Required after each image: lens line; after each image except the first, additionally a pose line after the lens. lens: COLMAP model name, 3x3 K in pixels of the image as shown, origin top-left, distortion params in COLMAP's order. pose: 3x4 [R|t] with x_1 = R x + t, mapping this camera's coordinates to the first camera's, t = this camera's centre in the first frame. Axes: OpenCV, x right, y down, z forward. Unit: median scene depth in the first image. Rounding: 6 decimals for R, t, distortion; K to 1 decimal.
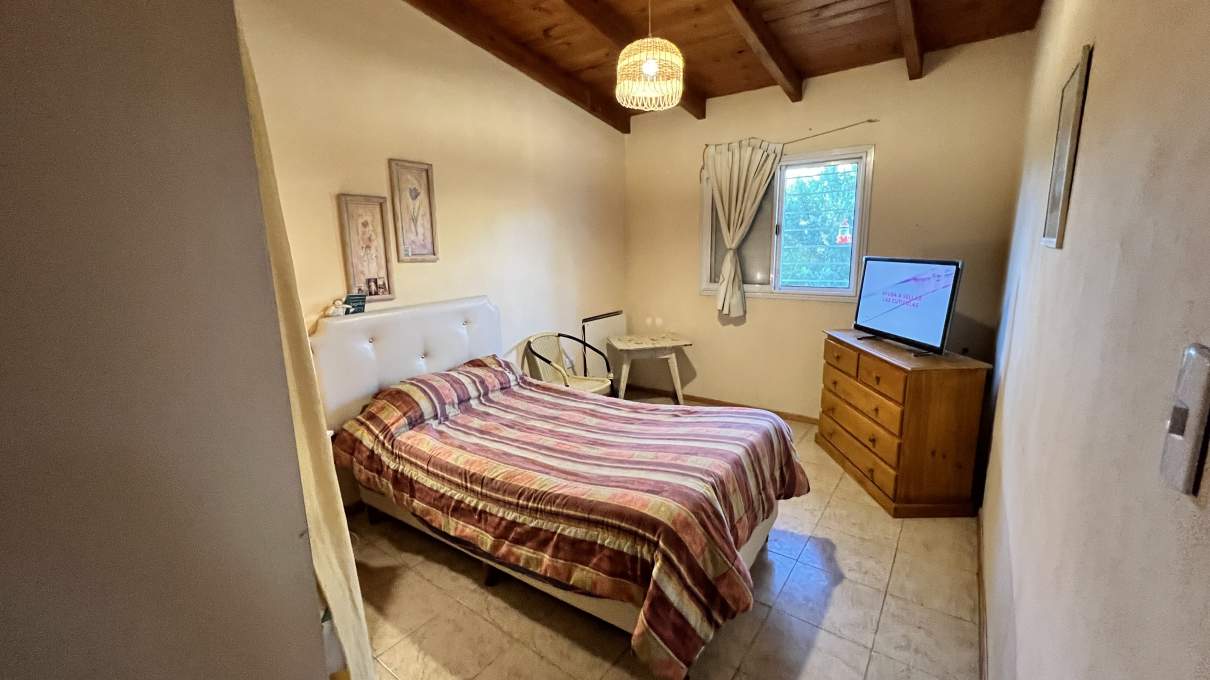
lens RADIAL K [[483.1, 0, 606.8], [0, 483.1, 338.9], [0, 0, 1]] dist [-0.001232, 0.000135]
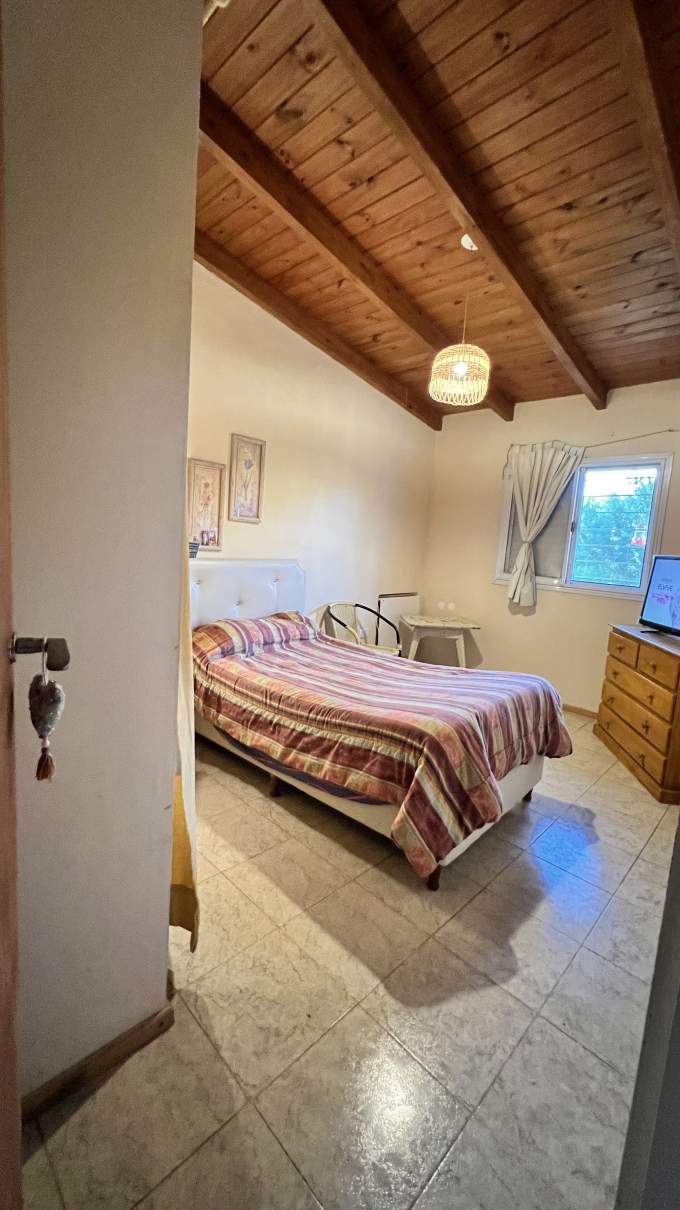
lens RADIAL K [[483.1, 0, 346.8], [0, 483.1, 604.0], [0, 0, 1]] dist [-0.001232, 0.000135]
pose [[0.987341, 0.105261, -0.118652, 0.013126], [-0.113193, 0.991624, -0.062206, 0.085232], [0.111110, 0.074849, 0.990985, -0.116520]]
